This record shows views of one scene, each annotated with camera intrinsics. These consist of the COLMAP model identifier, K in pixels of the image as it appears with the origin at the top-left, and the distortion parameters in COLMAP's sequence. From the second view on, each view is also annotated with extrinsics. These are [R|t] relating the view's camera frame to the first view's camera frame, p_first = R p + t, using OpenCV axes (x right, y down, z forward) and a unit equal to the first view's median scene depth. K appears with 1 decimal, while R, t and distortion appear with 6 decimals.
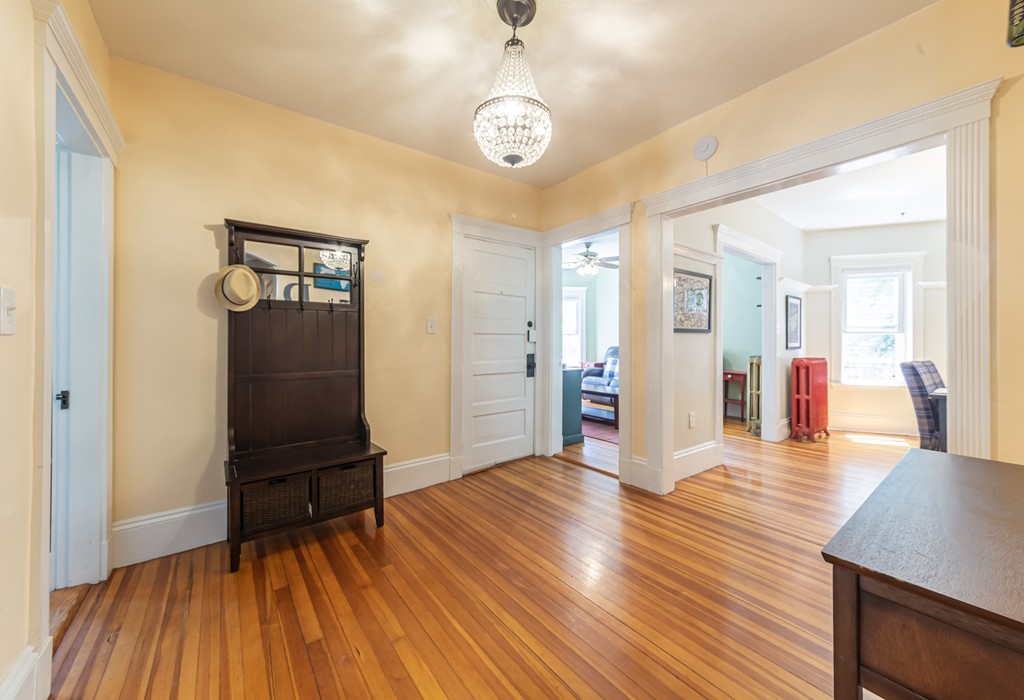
lens RADIAL K [[382.8, 0, 512.2], [0, 382.8, 340.8], [0, 0, 1]] dist [0.001678, 0.000098]
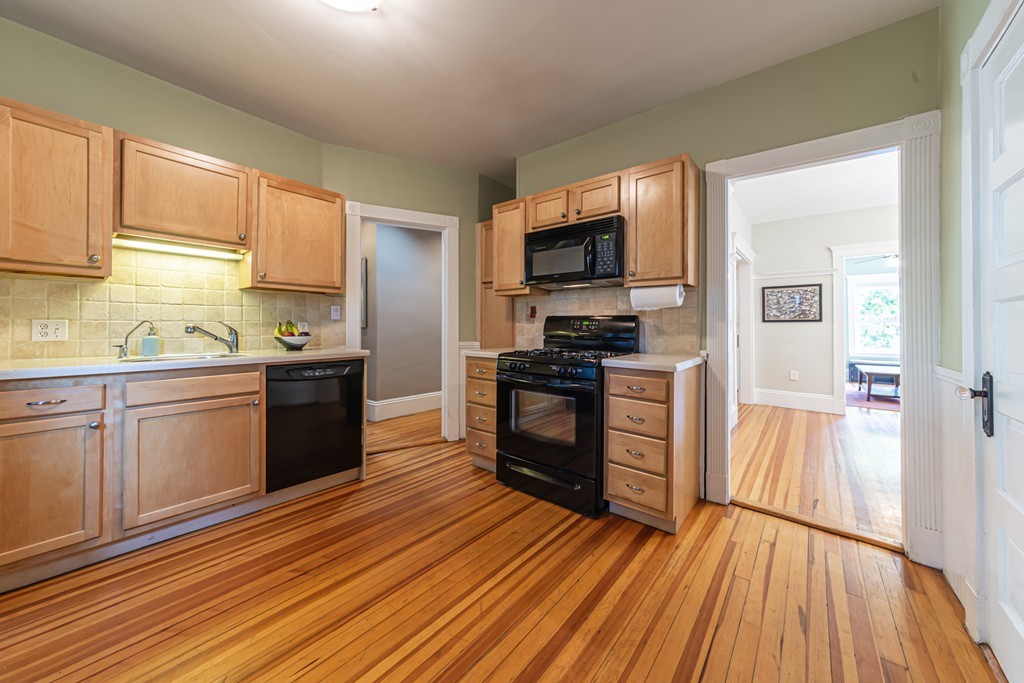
lens RADIAL K [[365.9, 0, 511.4], [0, 365.9, 327.7], [0, 0, 1]] dist [0.000817, 0.000101]
pose [[0.220484, -0.002803, -0.975387, 1.865289], [0.000836, 0.999996, -0.002685, 0.006634], [0.975390, -0.000223, 0.220485, -0.563047]]
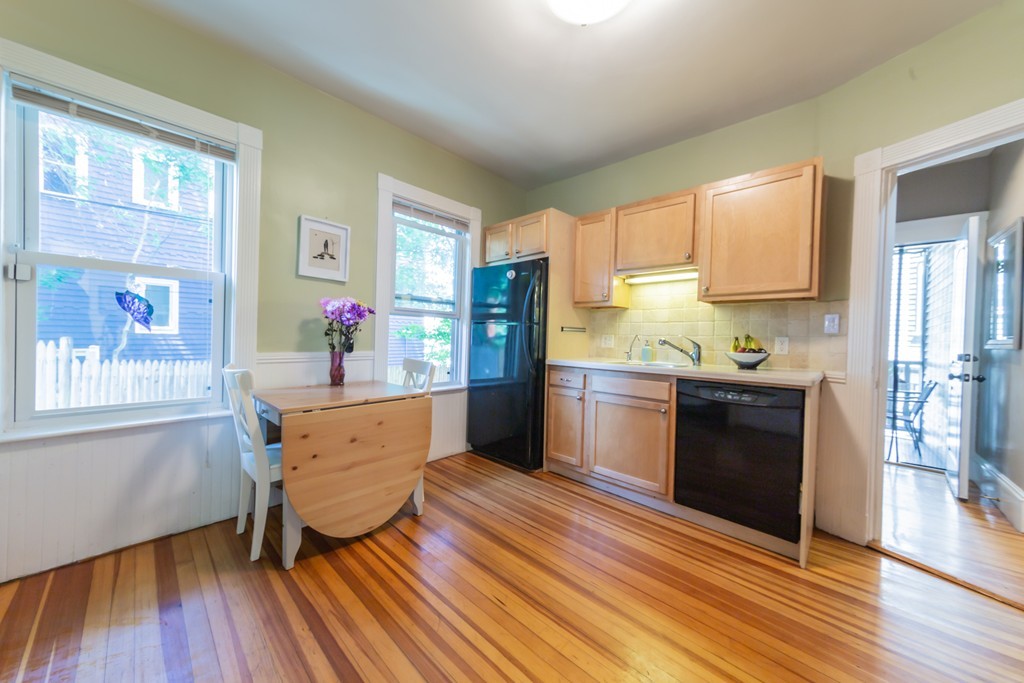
lens RADIAL K [[360.6, 0, 507.7], [0, 360.6, 342.9], [0, 0, 1]] dist [0.001478, 0.000288]
pose [[-0.989018, -0.026055, -0.145483, 1.503775], [-0.028433, 0.999494, 0.014290, 0.007323], [0.145037, 0.018270, -0.989258, -0.205716]]
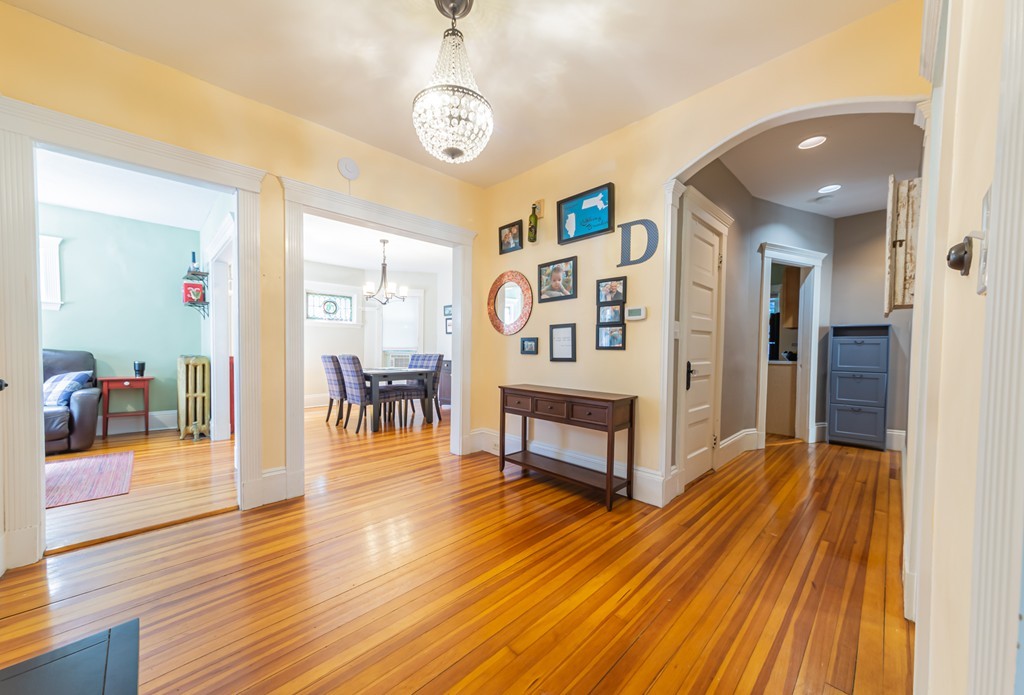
lens RADIAL K [[370.4, 0, 512.2], [0, 370.4, 361.5], [0, 0, 1]] dist [-0.000300, -0.000037]
pose [[-0.118469, -0.035661, 0.992317, -0.561491], [-0.015201, 0.999303, 0.034097, 0.021894], [-0.992841, -0.011045, -0.118929, 0.537088]]
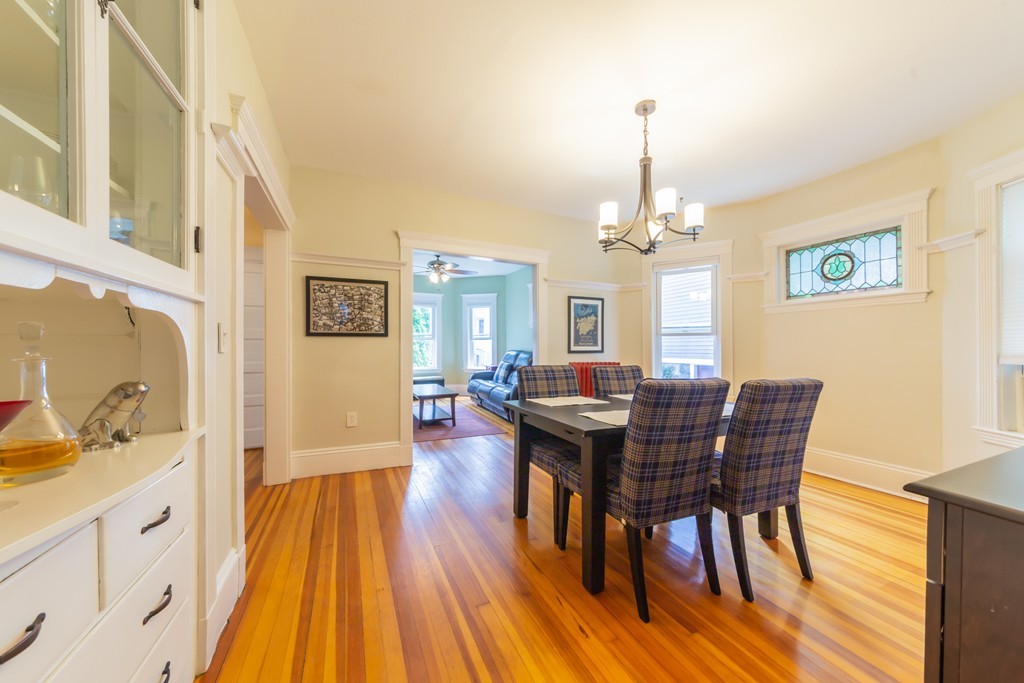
lens RADIAL K [[360.6, 0, 507.7], [0, 360.6, 342.9], [0, 0, 1]] dist [0.001478, 0.000288]
pose [[0.971063, -0.003555, -0.238796, 1.206906], [0.001659, 0.999965, -0.008139, 0.005745], [0.238817, 0.007508, 0.971036, 0.153772]]
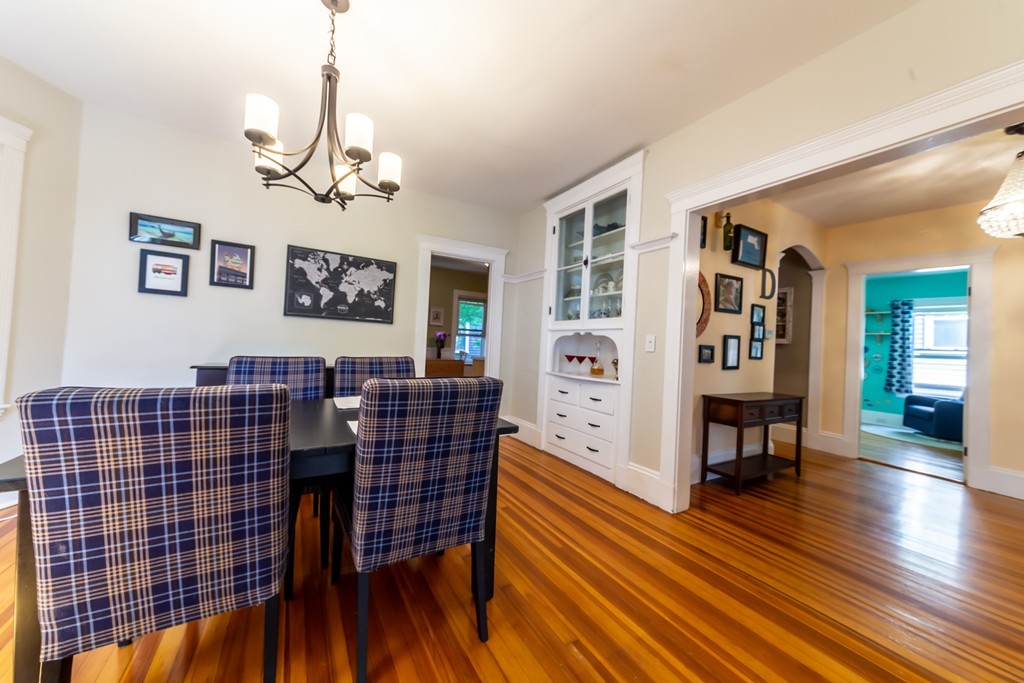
lens RADIAL K [[360.6, 0, 507.7], [0, 360.6, 342.9], [0, 0, 1]] dist [0.001478, 0.000288]
pose [[-0.991322, -0.045811, 0.123216, 0.962473], [-0.047540, 0.998807, -0.011124, 0.019124], [-0.122560, -0.016885, -0.992317, 1.438938]]
